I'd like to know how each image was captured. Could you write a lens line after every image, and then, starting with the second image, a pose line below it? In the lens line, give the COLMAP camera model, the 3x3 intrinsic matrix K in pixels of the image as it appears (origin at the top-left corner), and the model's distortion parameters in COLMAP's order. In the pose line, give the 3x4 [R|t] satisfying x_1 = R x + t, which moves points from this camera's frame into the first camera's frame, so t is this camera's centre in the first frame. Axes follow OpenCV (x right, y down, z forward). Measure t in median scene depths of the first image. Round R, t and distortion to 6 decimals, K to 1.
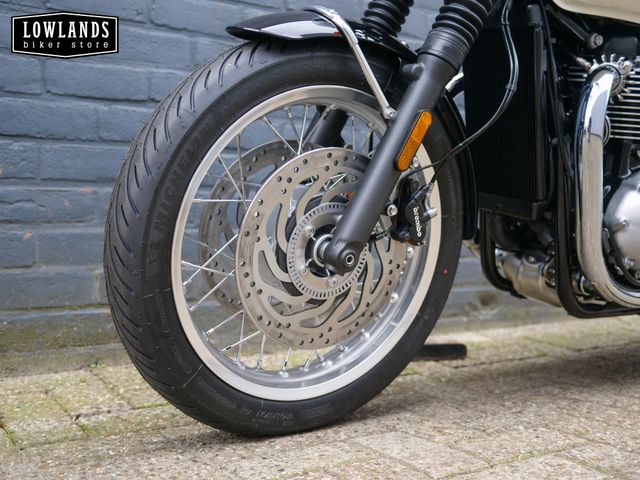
lens RADIAL K [[740.5, 0, 316.8], [0, 740.5, 240.9], [0, 0, 1]] dist [-0.010049, 0.010451]
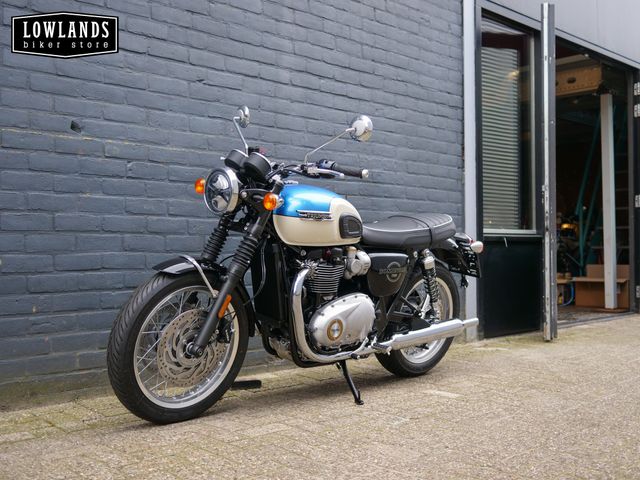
lens RADIAL K [[733.9, 0, 320.0], [0, 733.9, 240.0], [0, 0, 1]] dist [-0.005695, 0.004771]
pose [[0.980419, -0.007580, 0.196774, -0.045405], [0.015600, 0.999108, -0.039238, -0.245199], [-0.196301, 0.041539, 0.979663, -1.529749]]
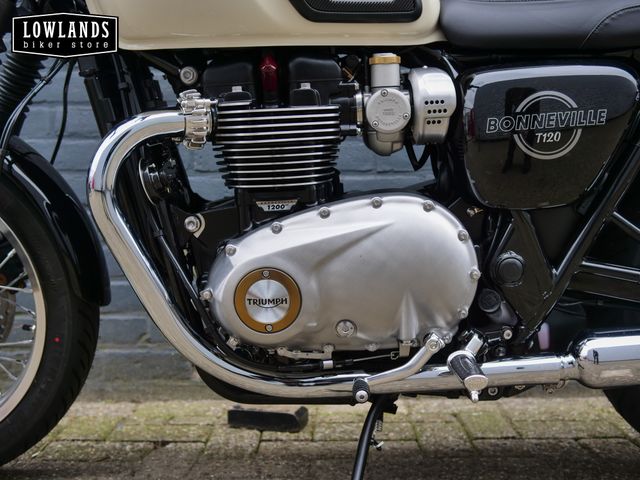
lens RADIAL K [[733.1, 0, 318.0], [0, 733.1, 239.3], [0, 0, 1]] dist [-0.009641, 0.011784]
pose [[0.839086, -0.016762, -0.543741, 1.072424], [0.000408, 0.999544, -0.030183, -0.065005], [0.543999, 0.025104, 0.838710, 0.432635]]
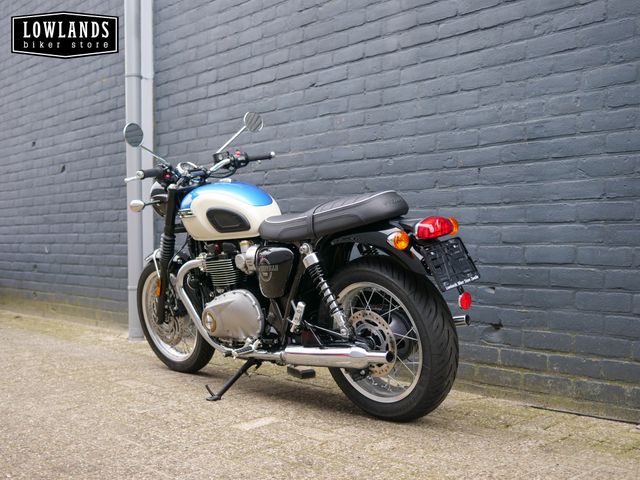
lens RADIAL K [[733.1, 0, 318.0], [0, 733.1, 239.3], [0, 0, 1]] dist [-0.009641, 0.011784]
pose [[0.182933, -0.009690, -0.983078, 3.371461], [-0.019066, 0.999728, -0.013402, -0.303984], [0.982940, 0.021195, 0.182699, 1.030324]]
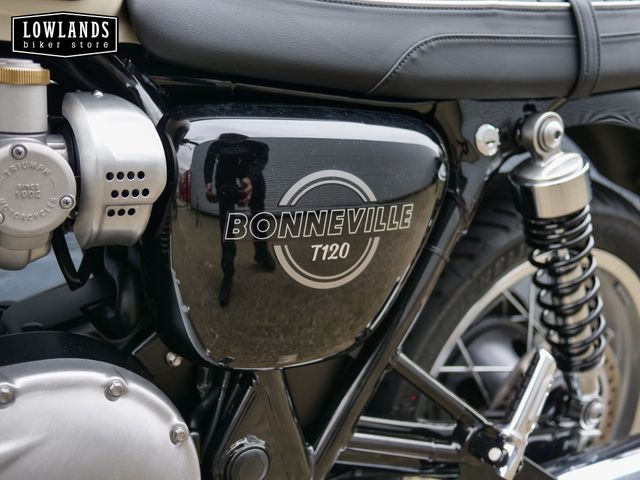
lens RADIAL K [[733.1, 0, 318.0], [0, 733.1, 239.3], [0, 0, 1]] dist [-0.009641, 0.011784]
pose [[0.999963, 0.005105, -0.006980, 0.823676], [-0.004834, 0.999254, 0.038326, -0.240822], [0.007171, -0.038291, 0.999241, 0.820038]]
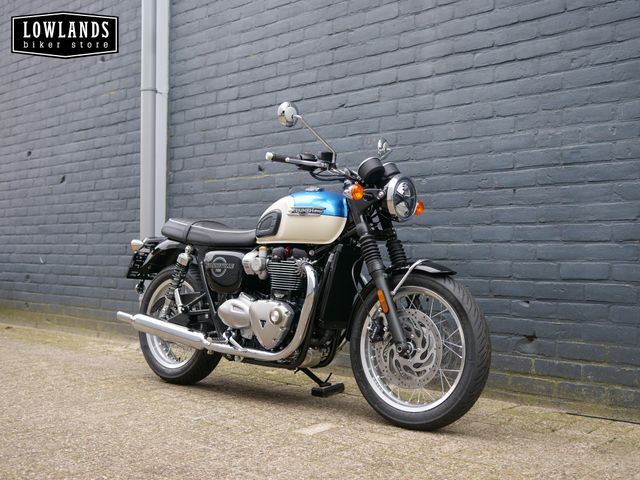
lens RADIAL K [[733.1, 0, 318.0], [0, 733.1, 239.3], [0, 0, 1]] dist [-0.009641, 0.011784]
pose [[0.256326, -0.026971, -0.966214, 3.408924], [-0.034274, 0.998728, -0.036971, -0.284228], [0.965983, 0.042592, 0.255075, 0.628004]]
